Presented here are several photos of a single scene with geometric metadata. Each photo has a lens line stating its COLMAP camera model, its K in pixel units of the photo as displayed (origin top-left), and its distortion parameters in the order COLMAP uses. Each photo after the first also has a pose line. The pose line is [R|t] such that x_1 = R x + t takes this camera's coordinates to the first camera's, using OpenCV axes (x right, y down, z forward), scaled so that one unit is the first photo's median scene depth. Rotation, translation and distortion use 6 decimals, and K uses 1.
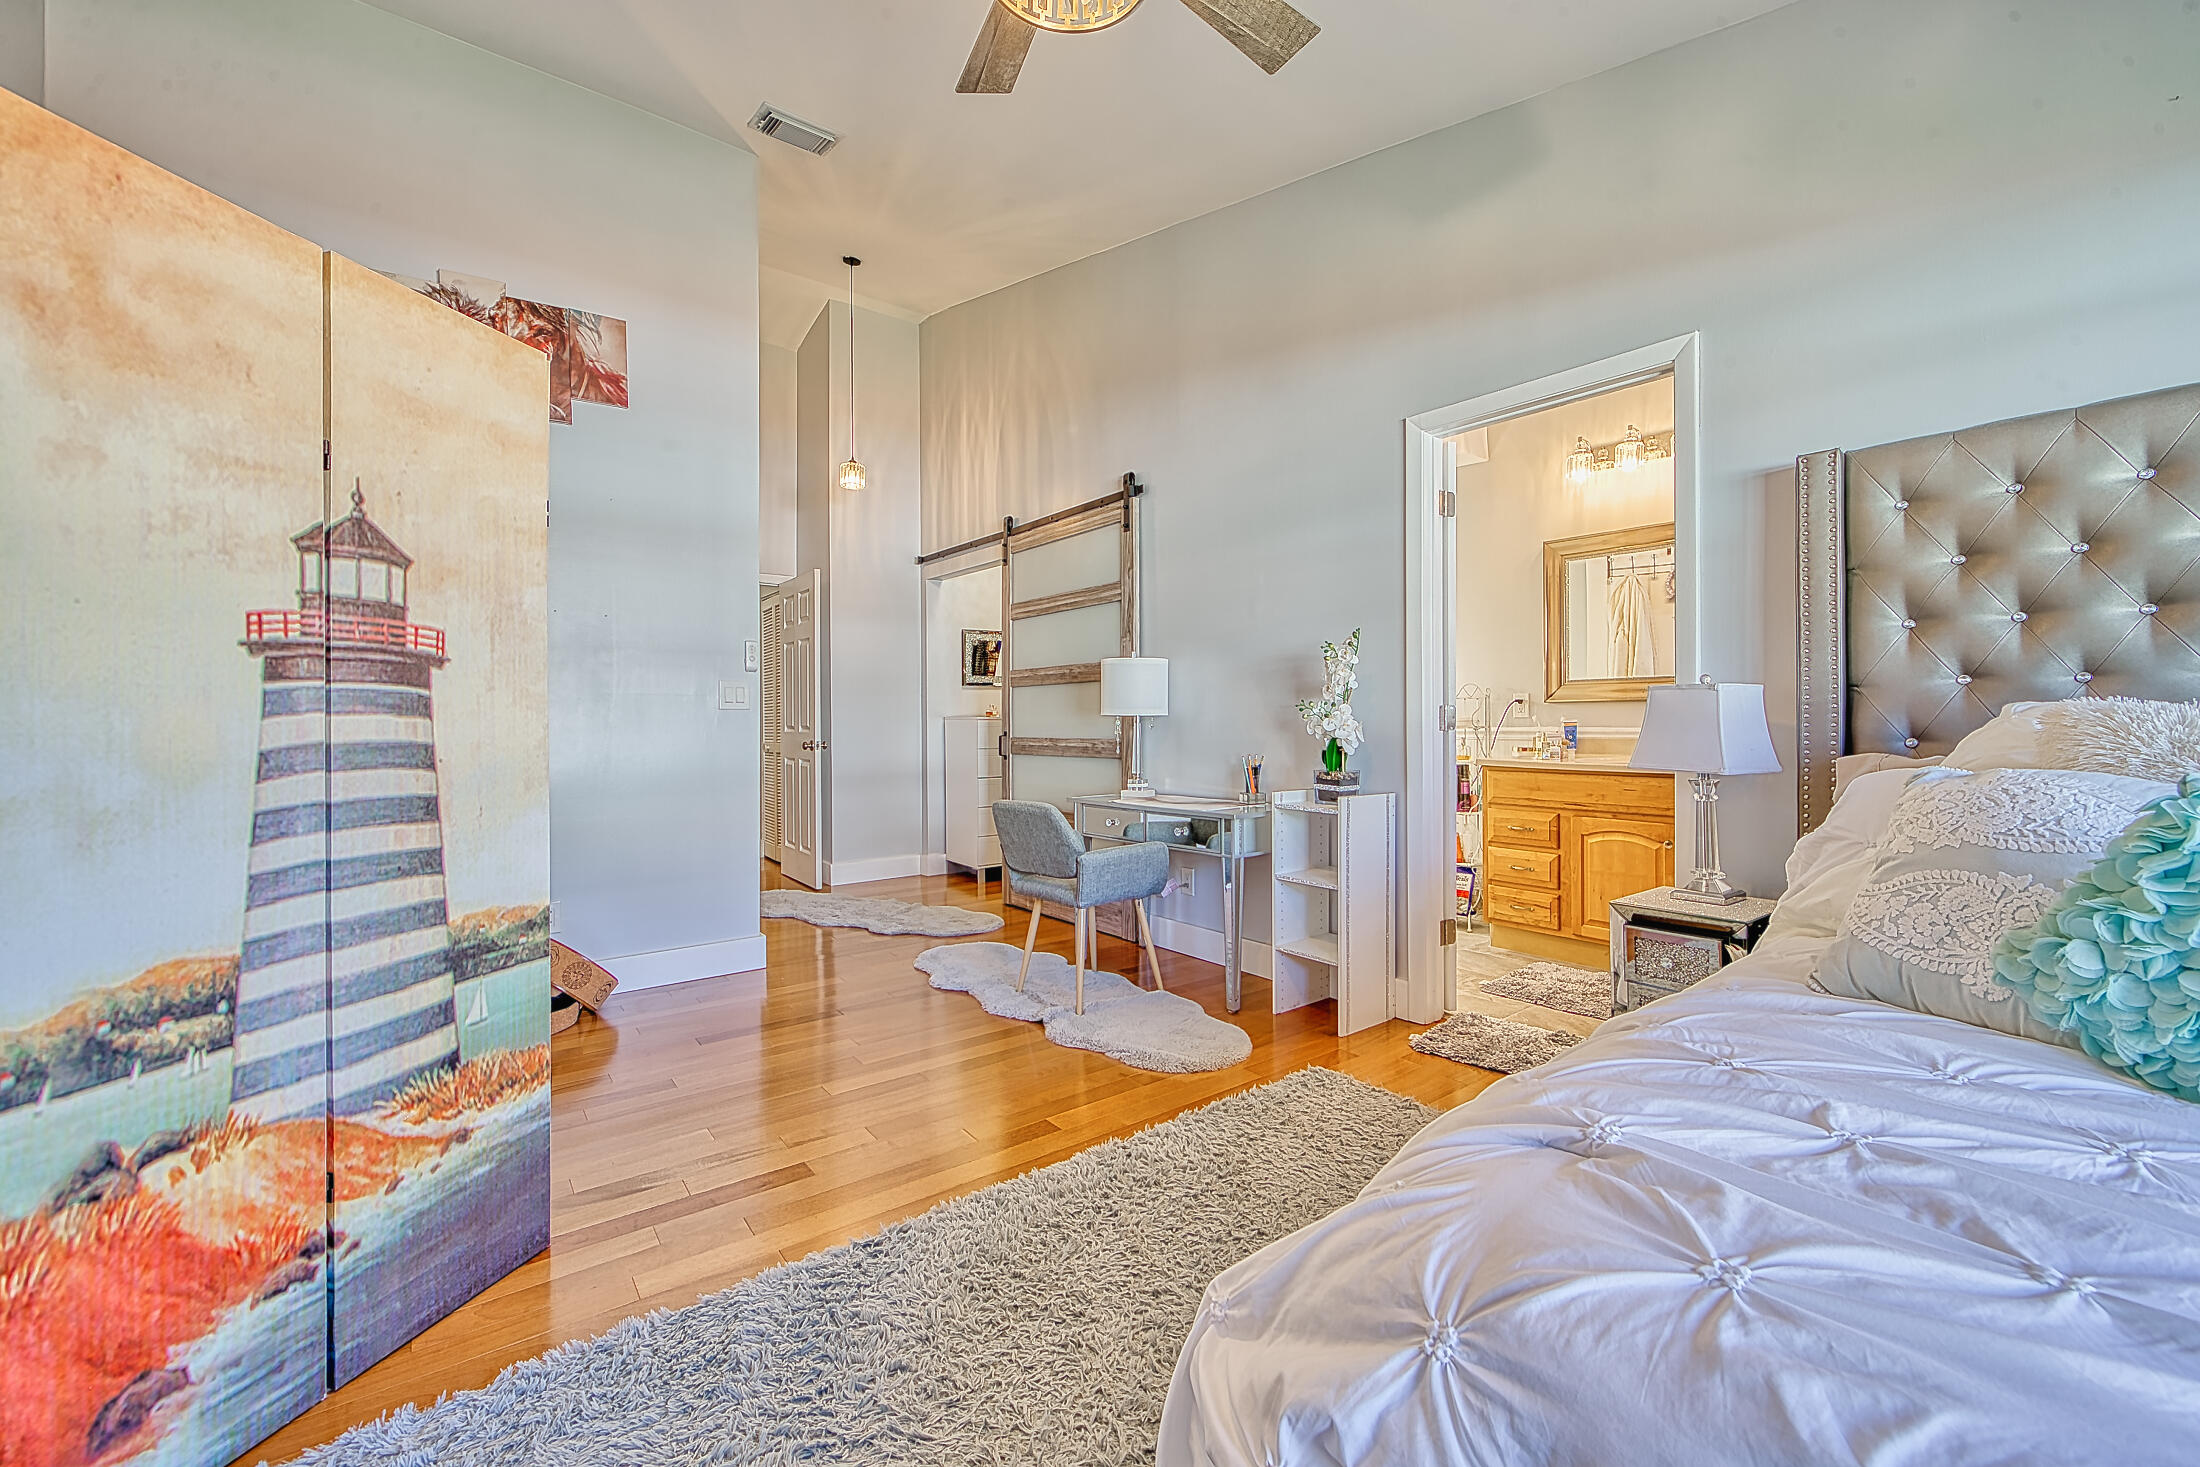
lens RADIAL K [[888.1, 0, 1108.7], [0, 888.1, 727.9], [0, 0, 1]] dist [-0.005782, 0.000563]
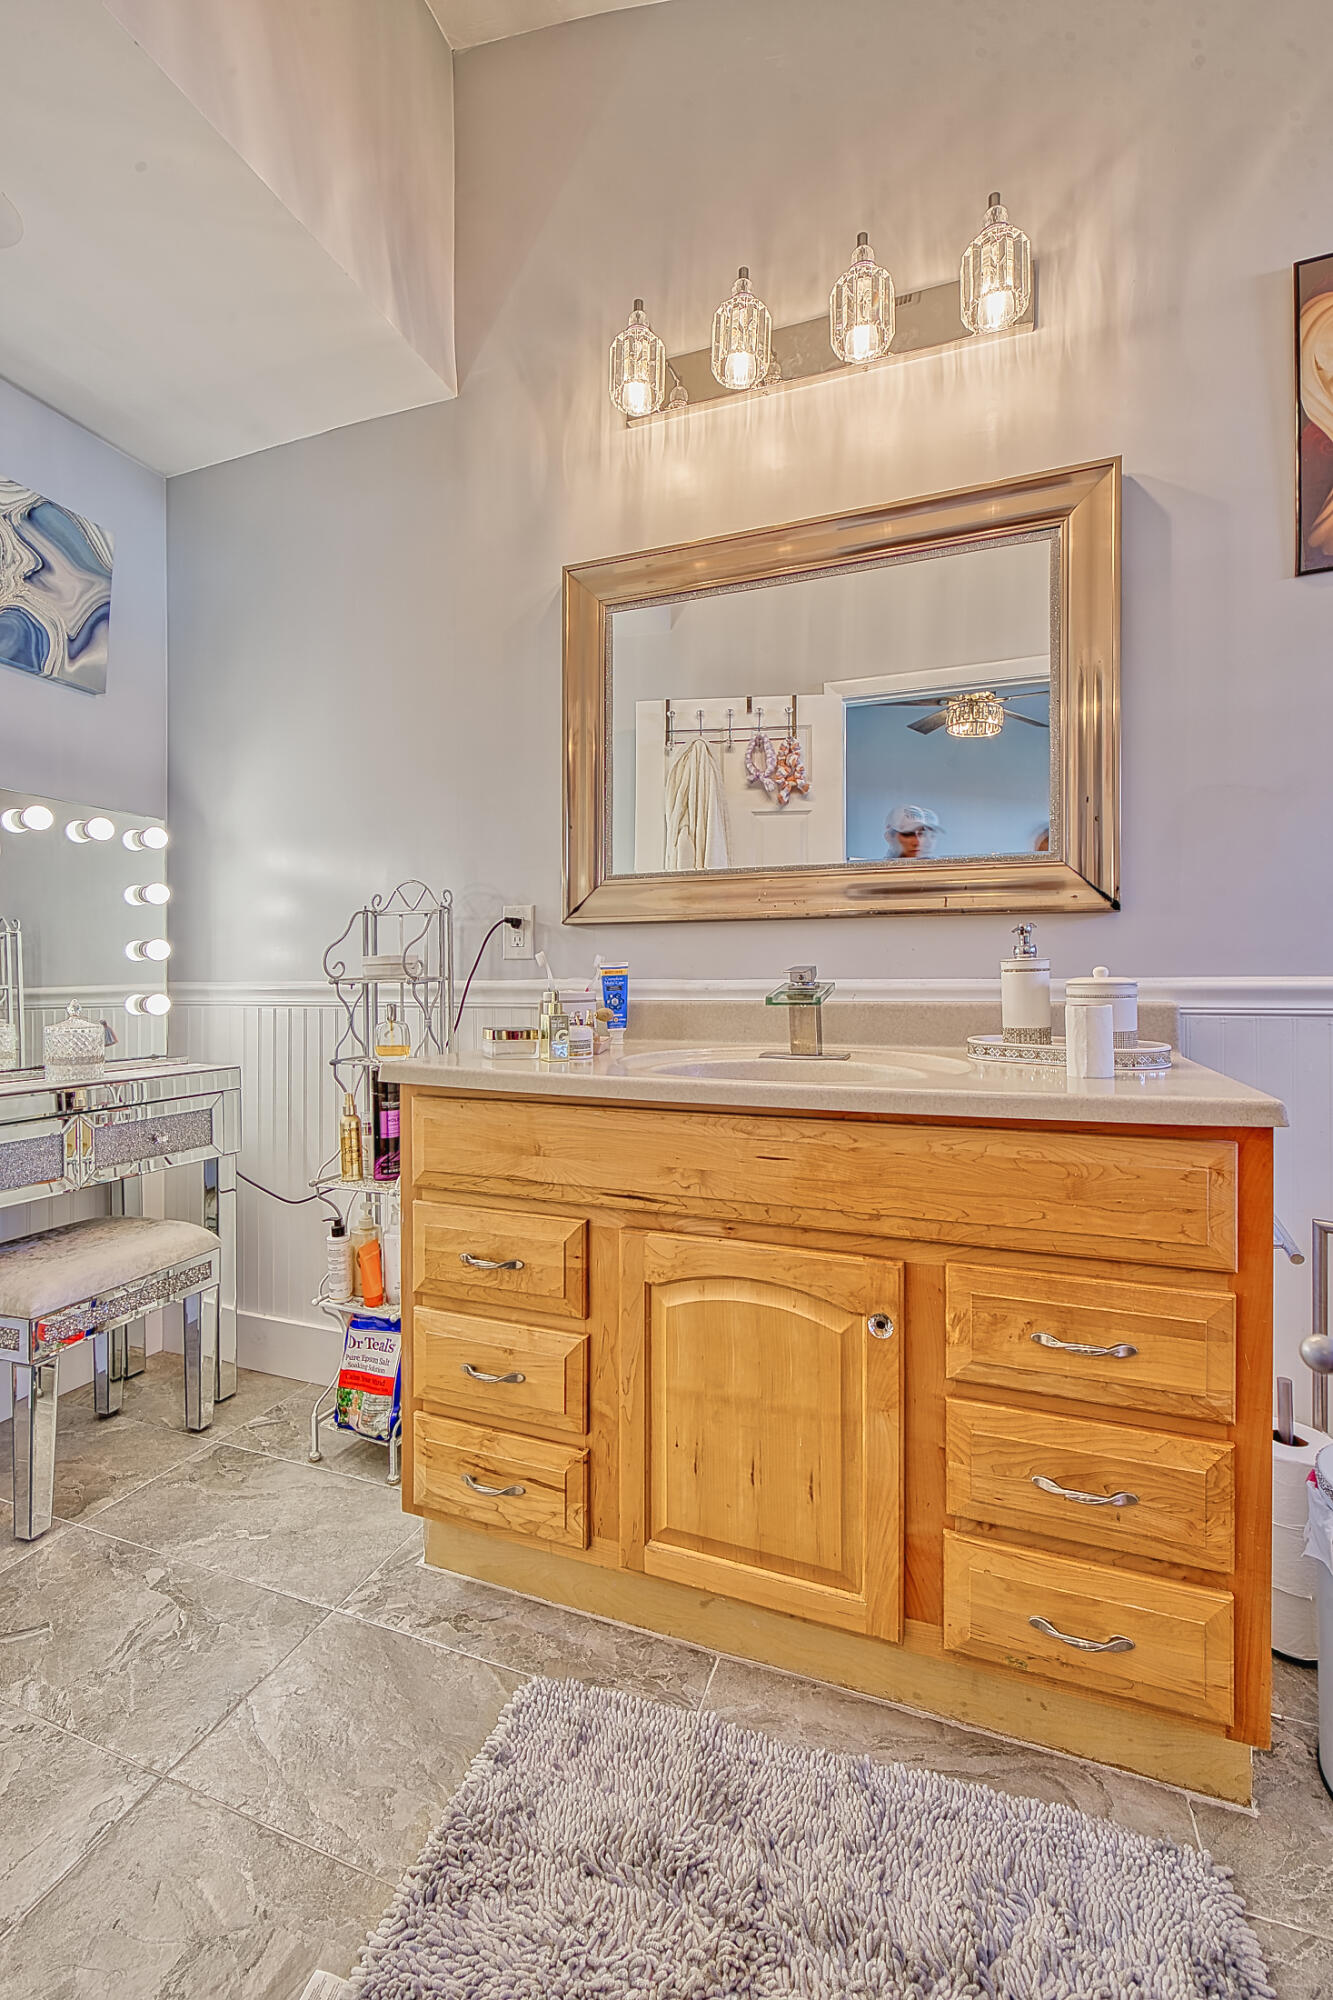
lens RADIAL K [[807.3, 0, 665.8], [0, 807.3, 989.8], [0, 0, 1]] dist [-0.005782, 0.000563]
pose [[0.851433, 0.000441, 0.524463, 0.350135], [-0.003372, 0.999984, 0.004634, 0.002714], [-0.524452, -0.005714, 0.851421, 0.681070]]
